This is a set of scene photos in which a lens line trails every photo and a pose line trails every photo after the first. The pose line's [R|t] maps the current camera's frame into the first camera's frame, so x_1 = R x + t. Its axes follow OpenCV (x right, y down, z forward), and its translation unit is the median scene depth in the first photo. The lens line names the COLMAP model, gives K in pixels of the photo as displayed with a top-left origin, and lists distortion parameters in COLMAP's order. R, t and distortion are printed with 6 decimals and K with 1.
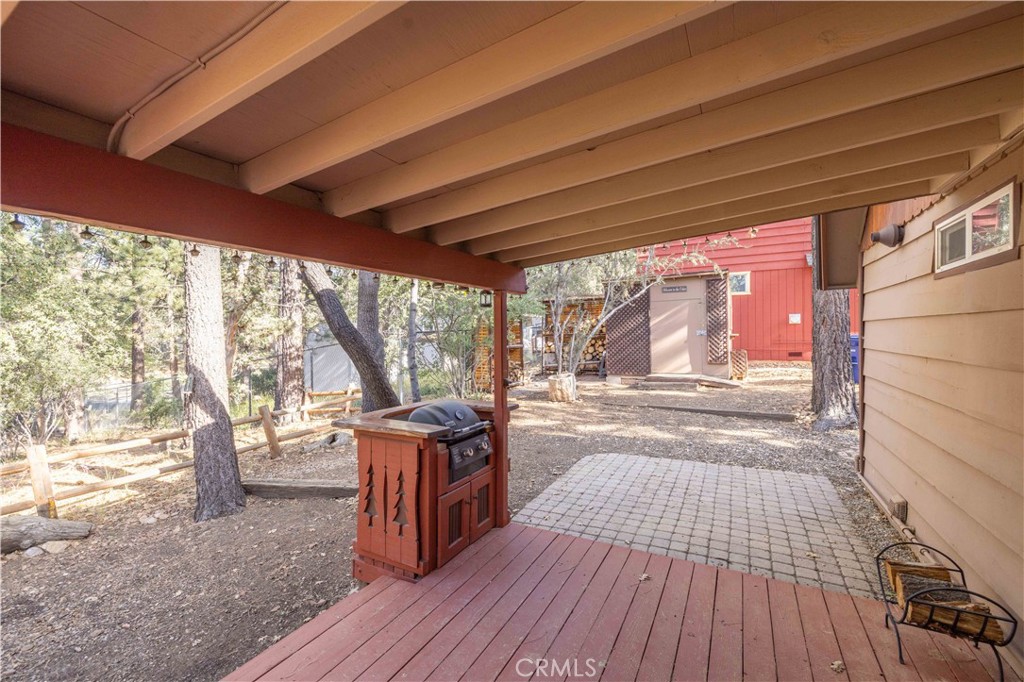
lens RADIAL K [[427.7, 0, 509.5], [0, 427.7, 336.4], [0, 0, 1]] dist [-0.000067, 0.000055]
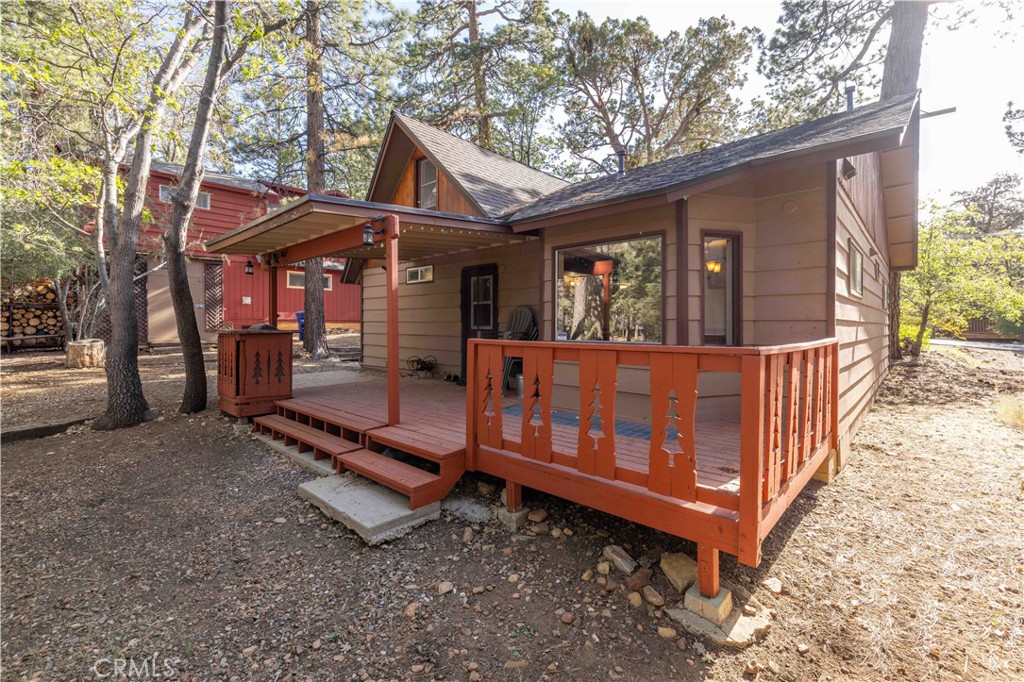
lens RADIAL K [[443.3, 0, 520.2], [0, 443.3, 327.0], [0, 0, 1]] dist [0.000975, 0.000435]
pose [[0.233990, 0.006575, 0.972217, -0.569171], [-0.003309, 0.999977, -0.005966, 0.056056], [-0.972233, -0.001822, 0.234006, -0.176926]]
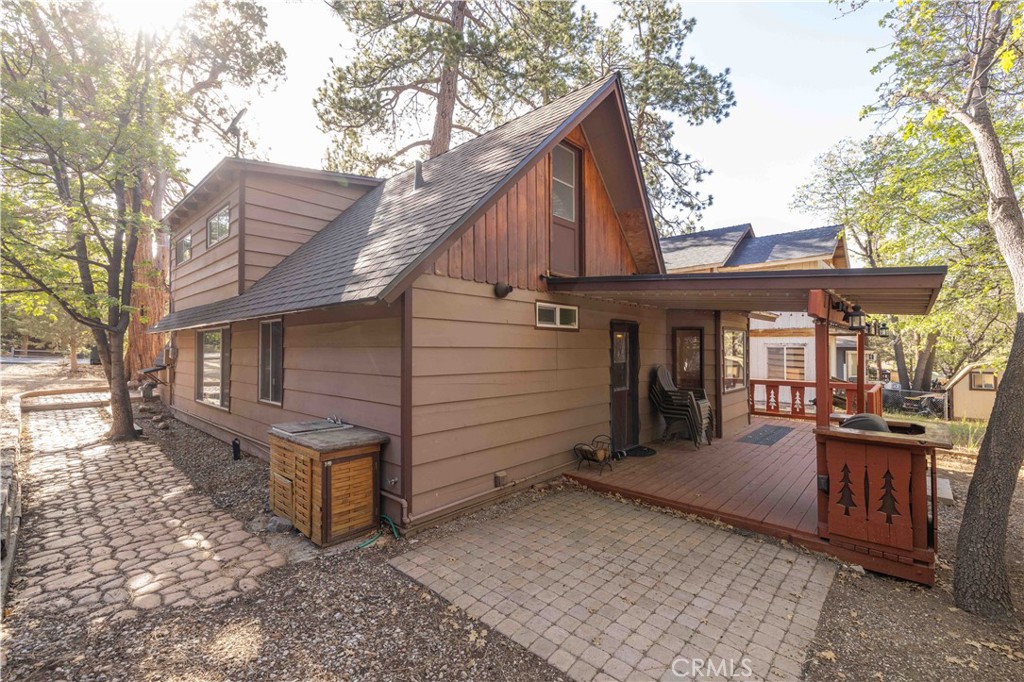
lens RADIAL K [[431.1, 0, 509.8], [0, 431.1, 339.2], [0, 0, 1]] dist [0.000773, 0.000585]
pose [[-0.969954, 0.010578, 0.243059, 0.166844], [0.007347, 0.999872, -0.014197, -0.016147], [-0.243178, -0.011985, -0.969908, 0.774712]]
